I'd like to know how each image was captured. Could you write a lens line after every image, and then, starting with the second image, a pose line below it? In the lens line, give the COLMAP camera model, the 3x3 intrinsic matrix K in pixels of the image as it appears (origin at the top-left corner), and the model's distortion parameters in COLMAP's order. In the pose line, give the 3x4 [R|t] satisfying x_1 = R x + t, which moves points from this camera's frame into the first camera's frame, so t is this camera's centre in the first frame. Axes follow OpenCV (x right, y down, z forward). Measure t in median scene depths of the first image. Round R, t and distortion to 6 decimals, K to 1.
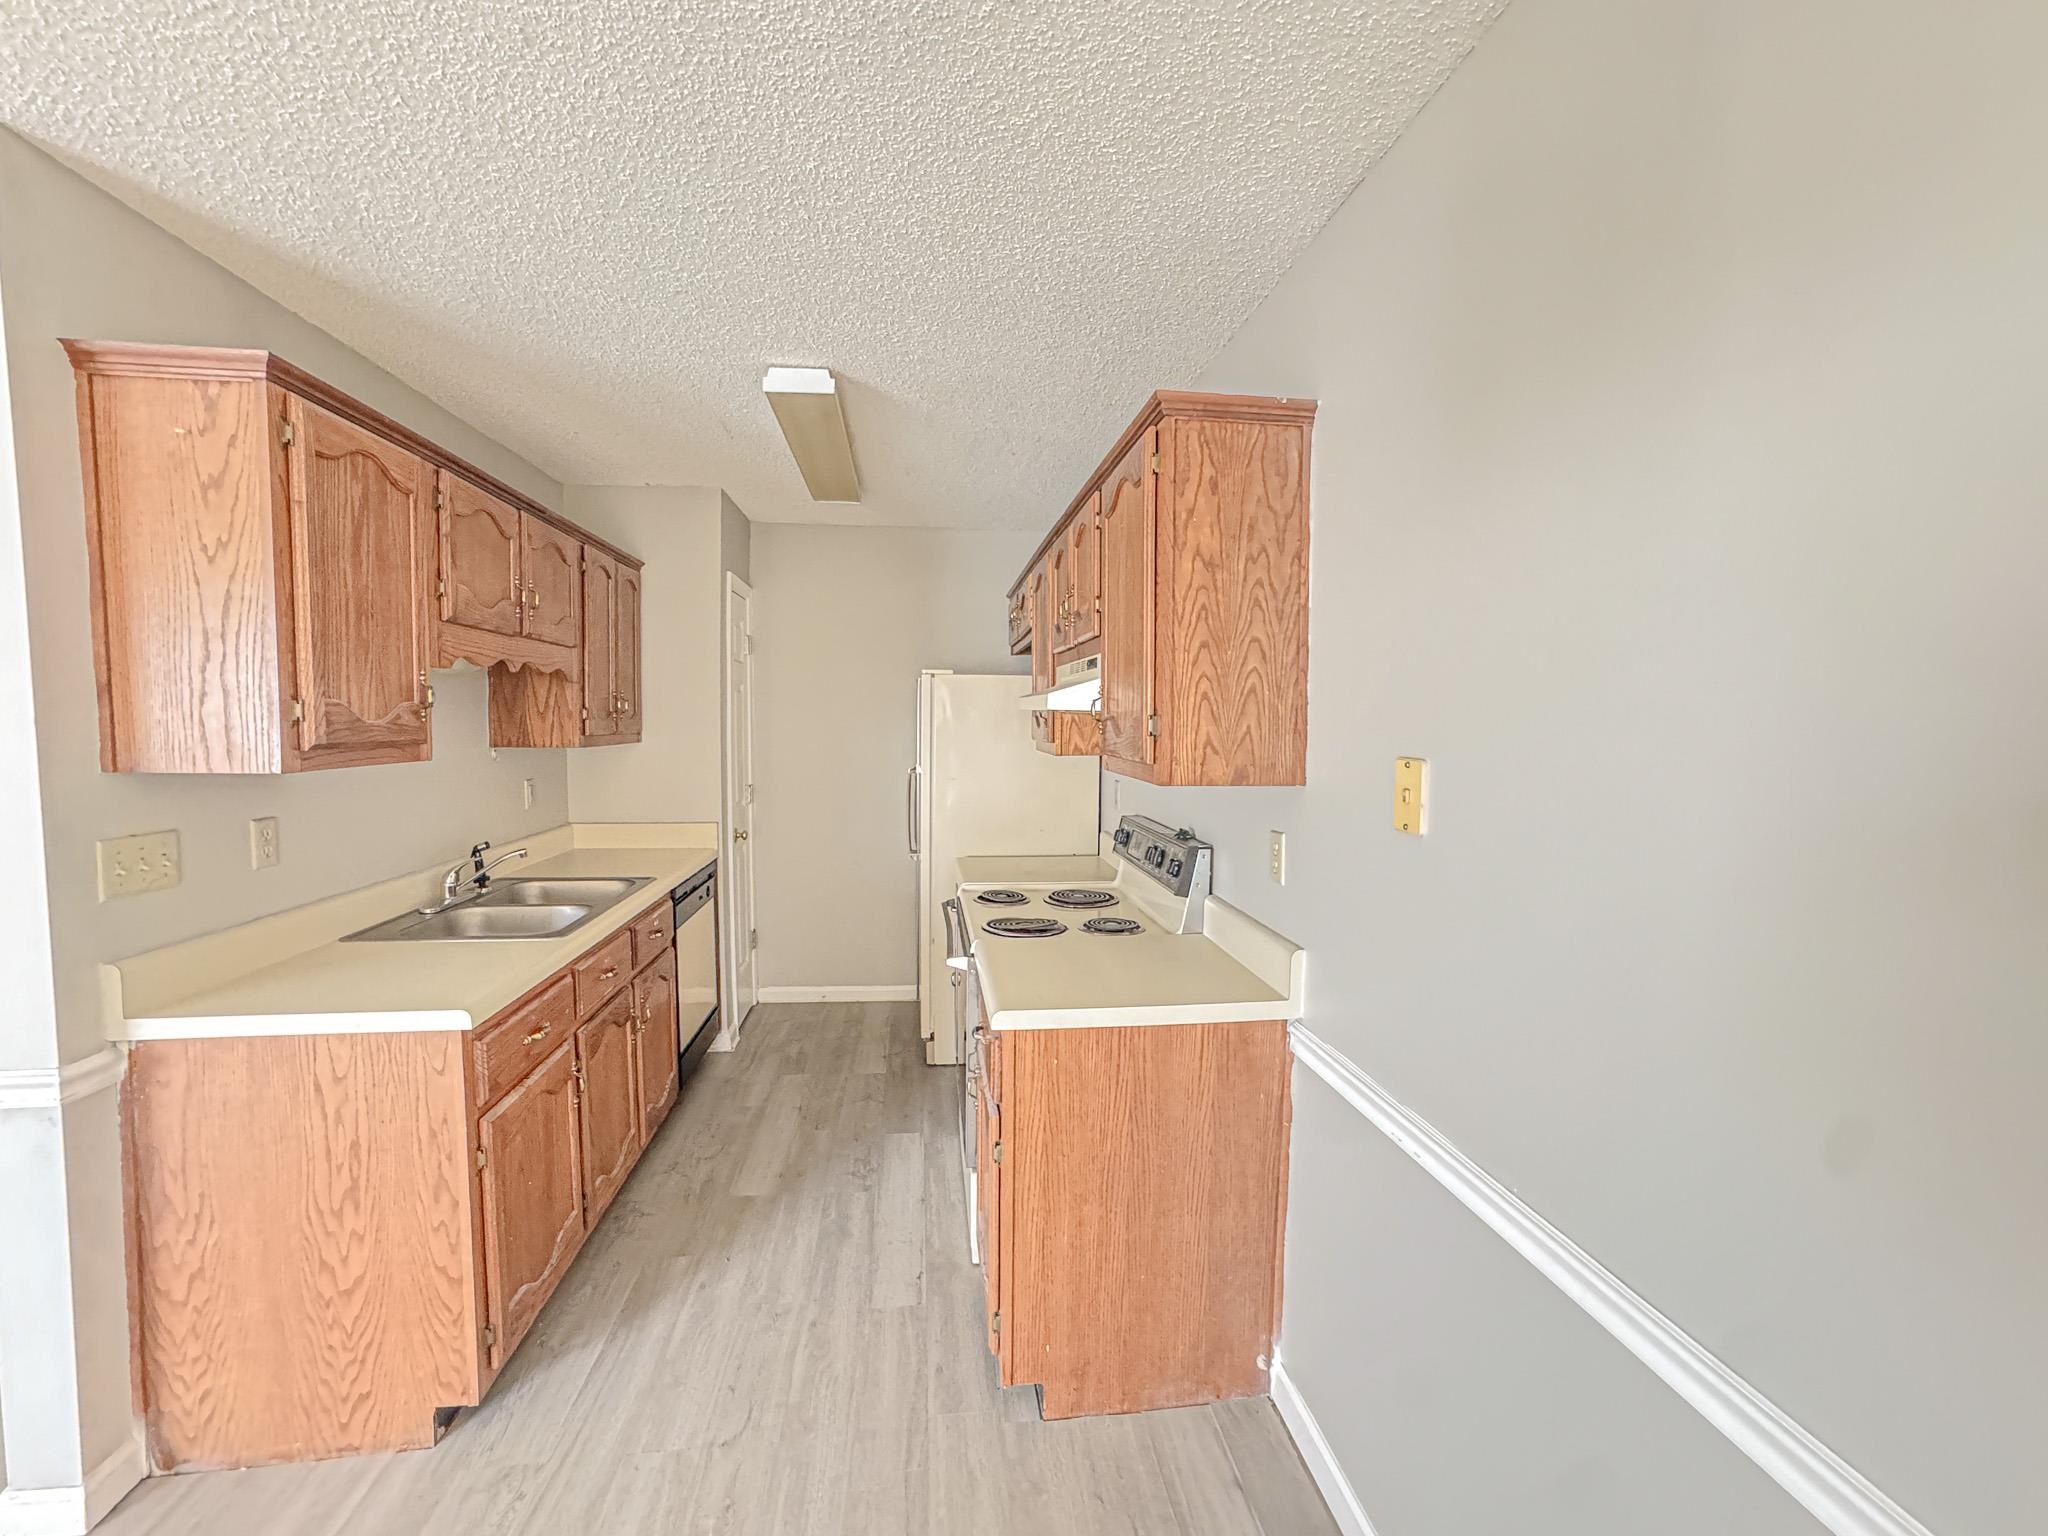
lens RADIAL K [[838.4, 0, 1024.0], [0, 838.4, 768.0], [0, 0, 1]] dist [-0.078125, 0.034884]
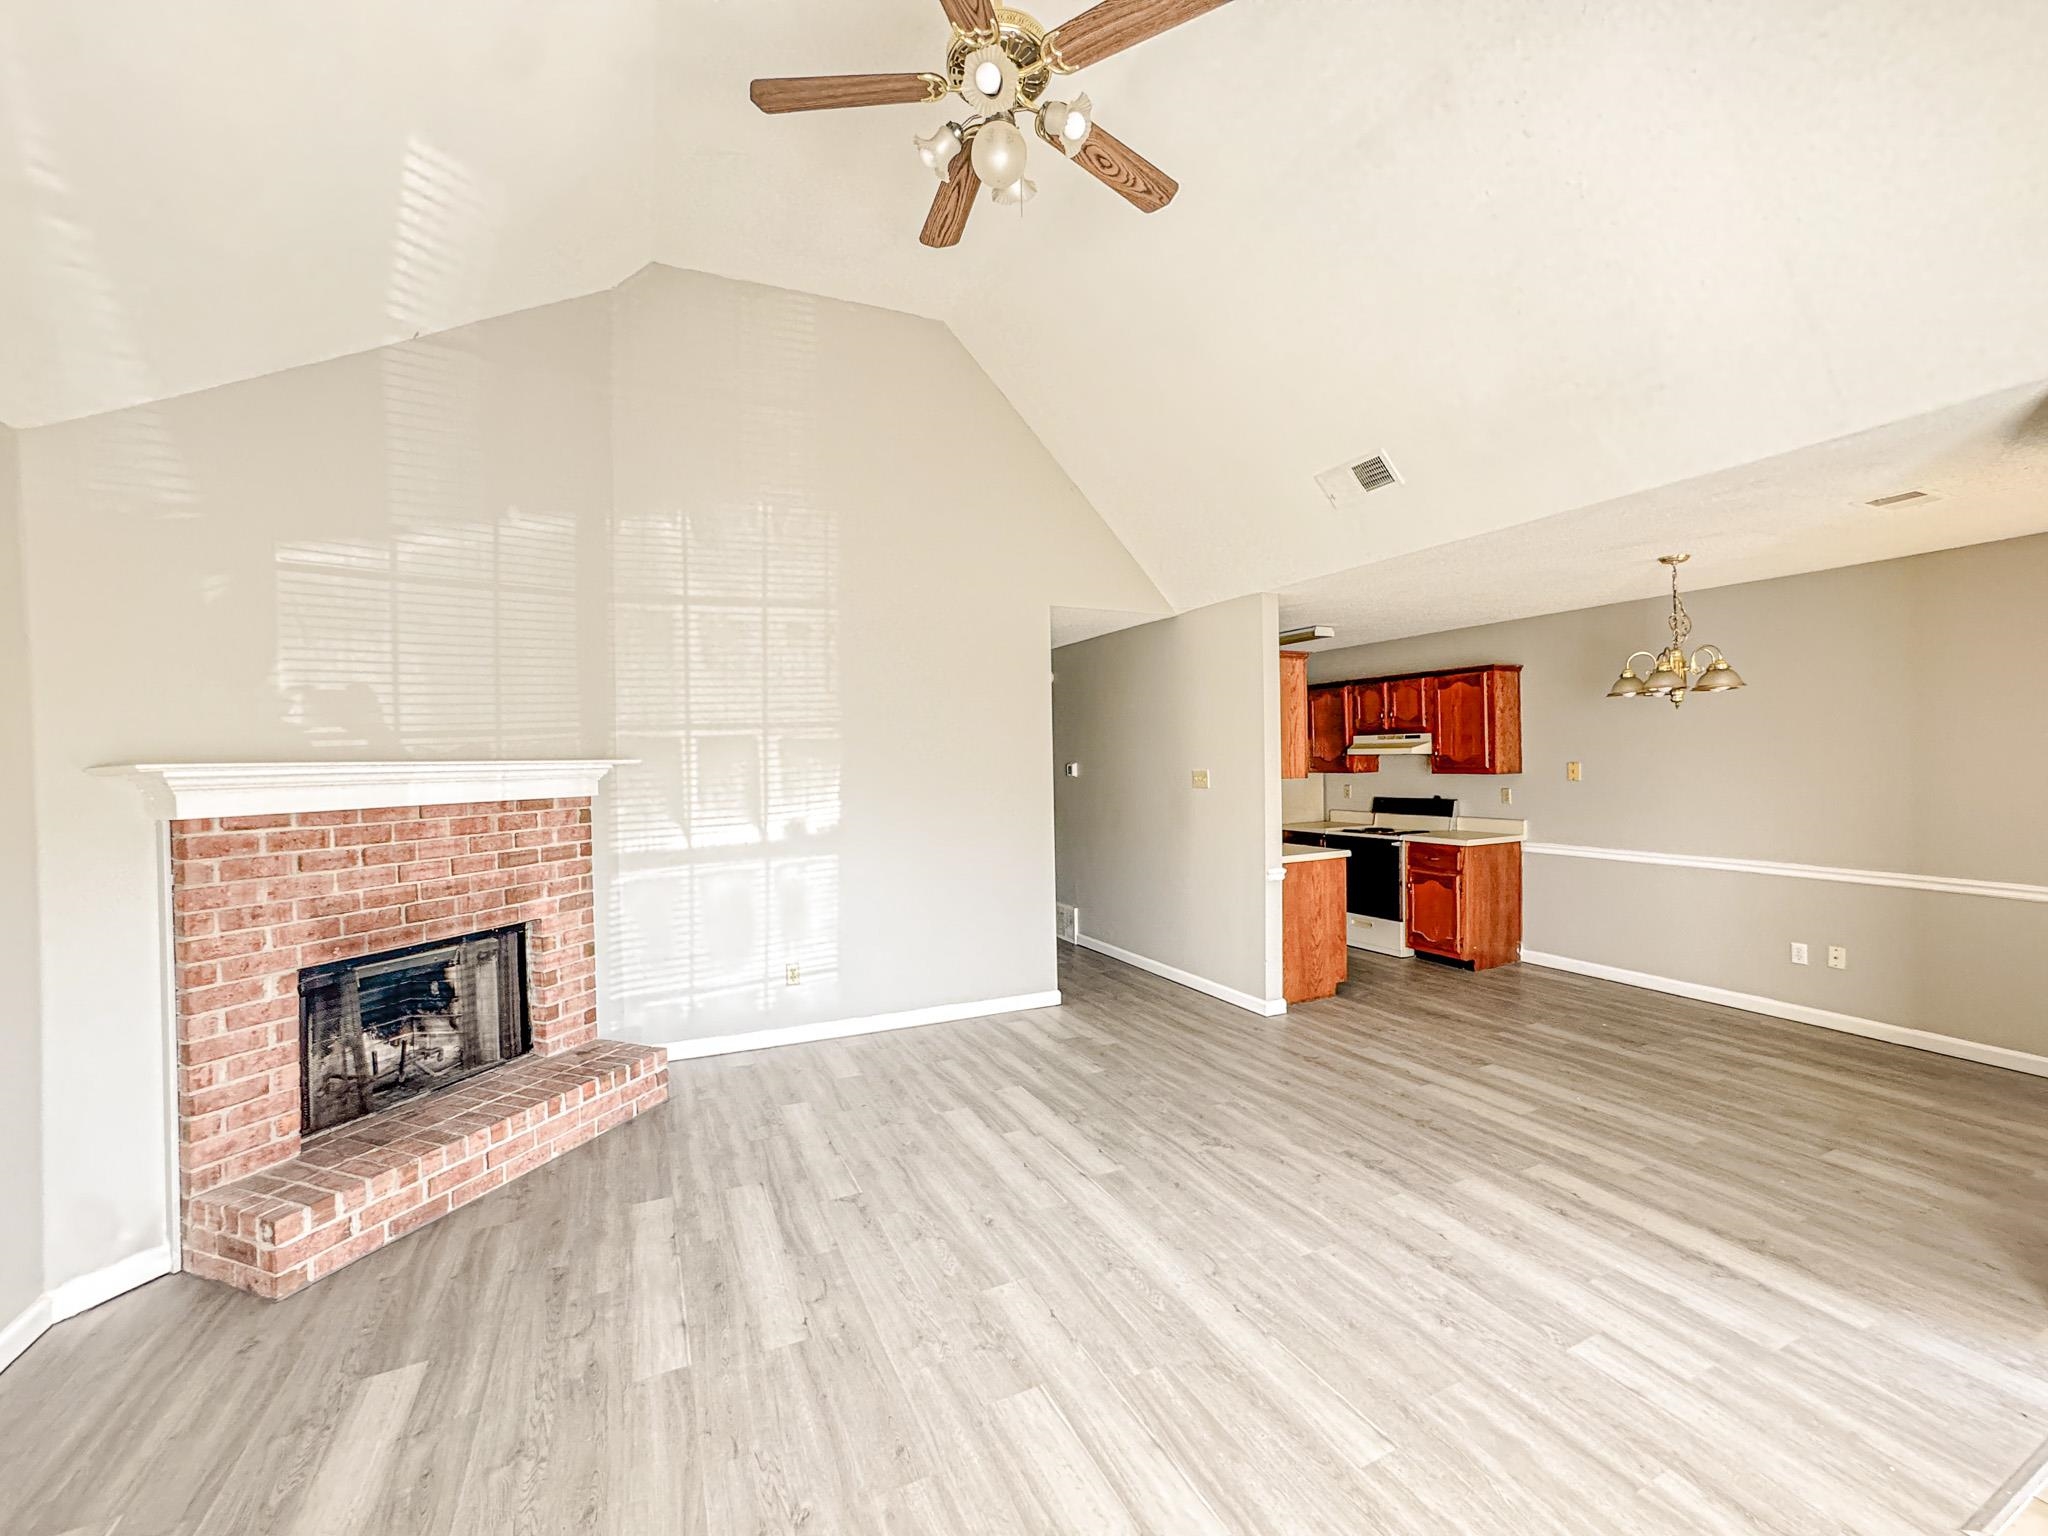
lens RADIAL K [[838.4, 0, 1024.0], [0, 838.4, 768.0], [0, 0, 1]] dist [-0.078125, 0.034884]
pose [[0.949712, -0.029633, 0.311720, -2.795607], [0.045528, 0.998001, -0.043836, 0.057566], [-0.309798, 0.055824, 0.949162, -1.662042]]
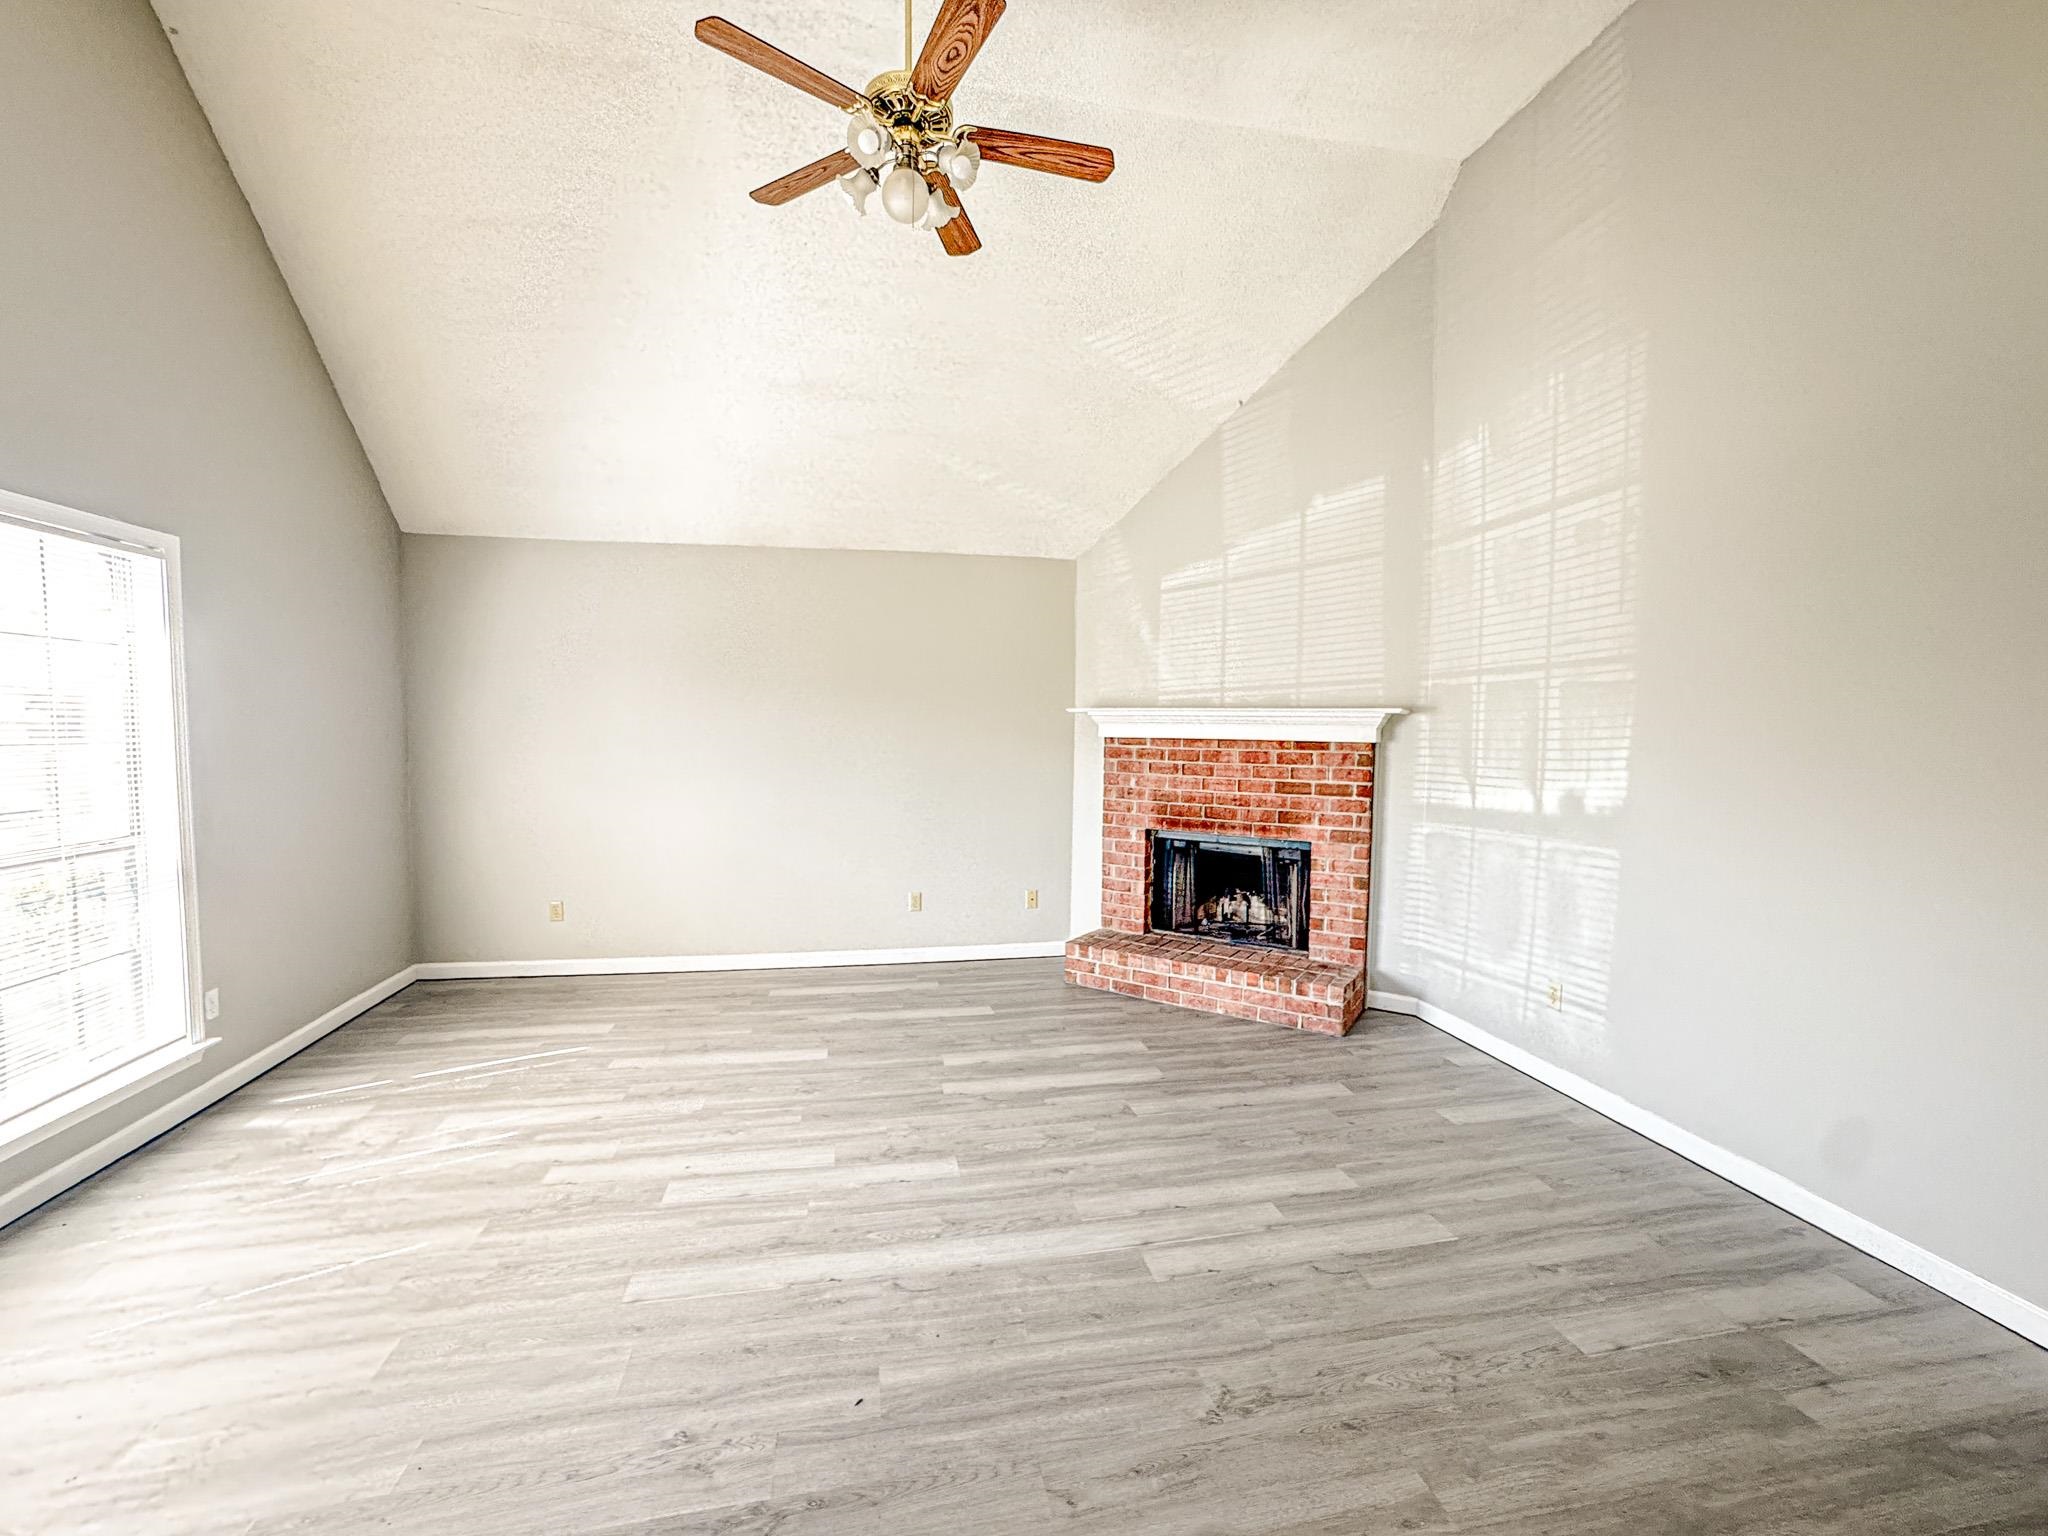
lens RADIAL K [[847.4, 0, 1021.5], [0, 847.4, 766.4], [0, 0, 1]] dist [-0.089157, 0.046268]
pose [[0.082398, 0.044674, -0.995598, -0.800802], [-0.067793, 0.996932, 0.039123, 0.024339], [0.994291, 0.064271, 0.085174, -0.327684]]
